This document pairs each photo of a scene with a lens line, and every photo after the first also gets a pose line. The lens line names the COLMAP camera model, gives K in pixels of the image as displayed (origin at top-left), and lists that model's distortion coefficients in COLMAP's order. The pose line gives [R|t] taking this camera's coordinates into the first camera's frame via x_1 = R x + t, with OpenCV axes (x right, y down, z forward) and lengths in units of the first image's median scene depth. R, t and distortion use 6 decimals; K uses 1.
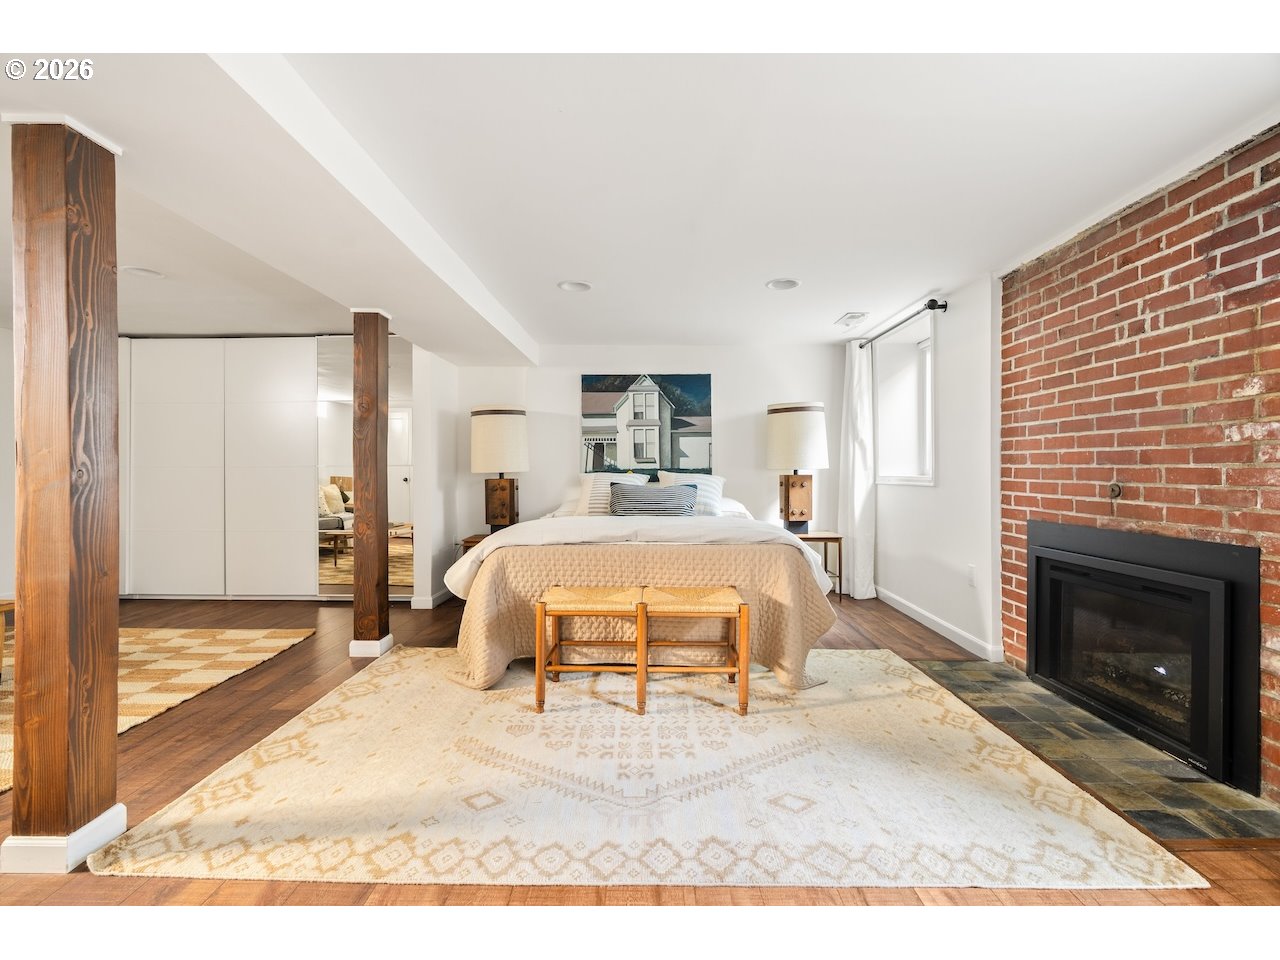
lens RADIAL K [[540.3, 0, 641.2], [0, 540.3, 473.8], [0, 0, 1]] dist [-0.000865, -0.000021]
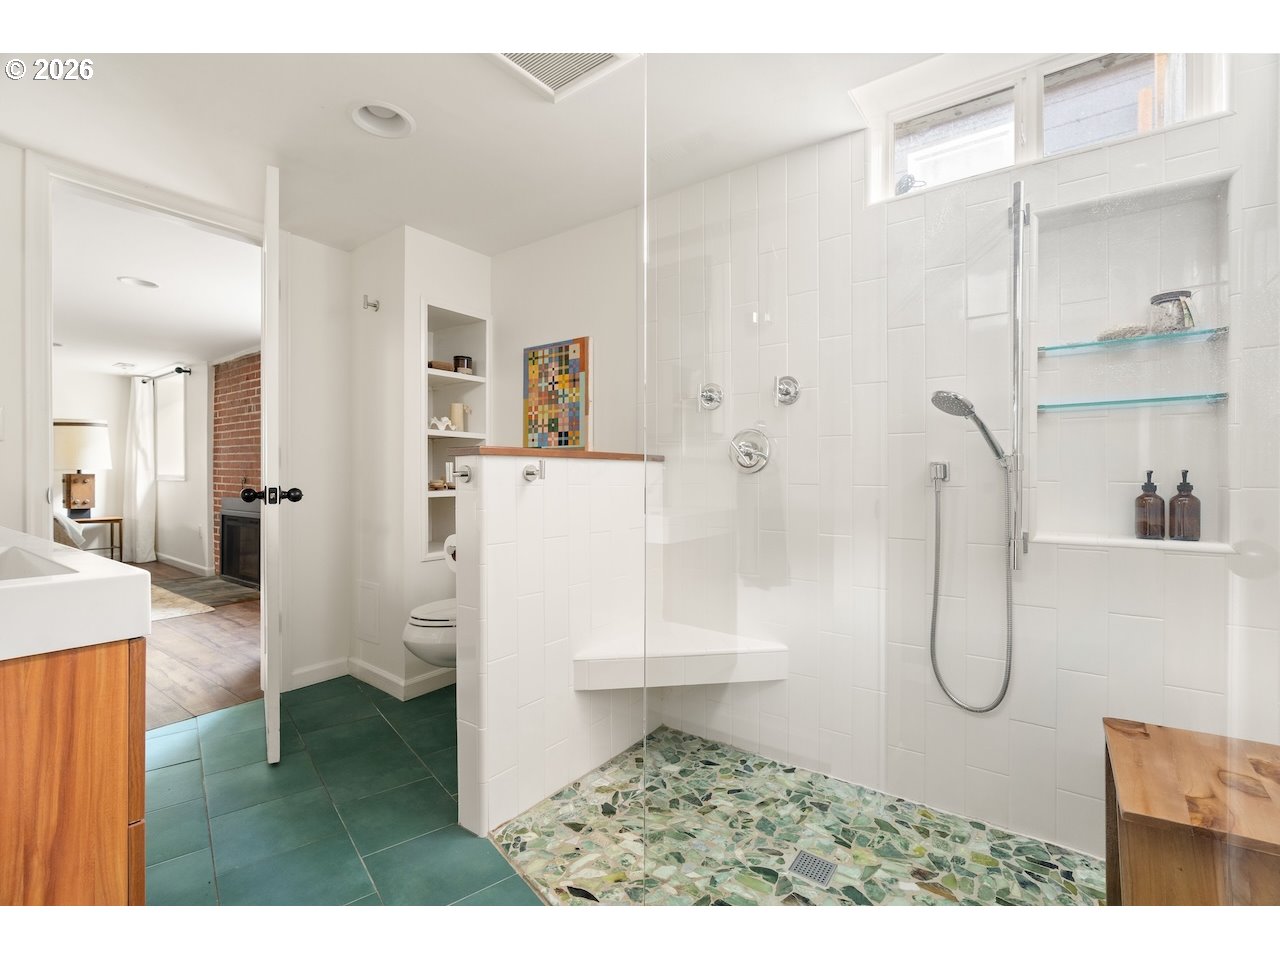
lens RADIAL K [[582.2, 0, 649.4], [0, 582.2, 478.0], [0, 0, 1]] dist [-0.013822, 0.005172]
pose [[0.580433, -0.000278, 0.814308, -0.049810], [0.000387, 1.000000, 0.000065, 0.012613], [-0.814308, 0.000278, 0.580433, -0.938505]]
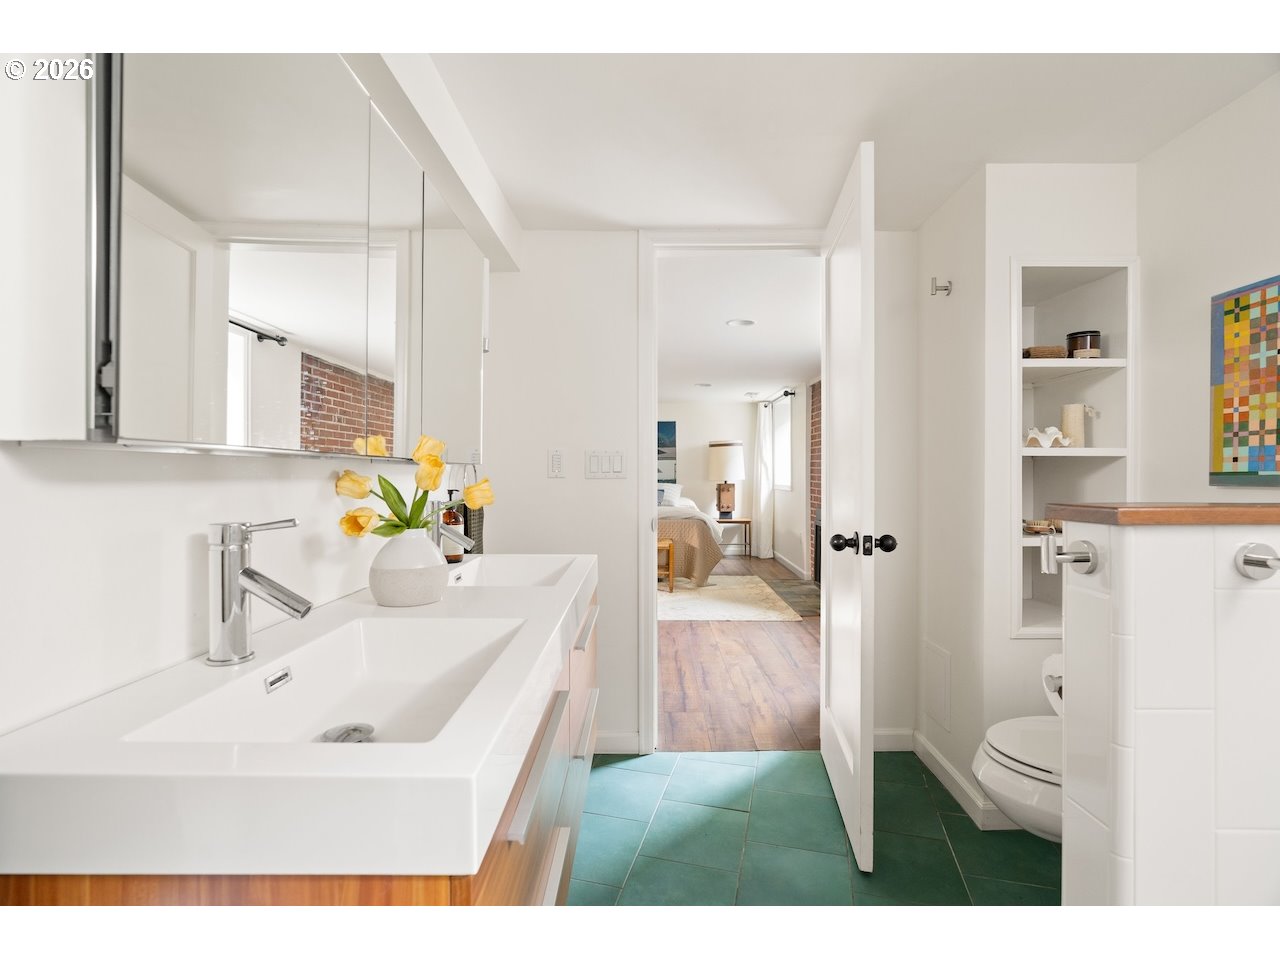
lens RADIAL K [[582.2, 0, 644.2], [0, 582.2, 475.3], [0, 0, 1]] dist [-0.013822, 0.005172]
pose [[0.999914, 0.002455, -0.012892, 0.059809], [-0.002456, 0.999997, -0.000104, -0.023303], [0.012892, 0.000136, 0.999917, -0.796674]]
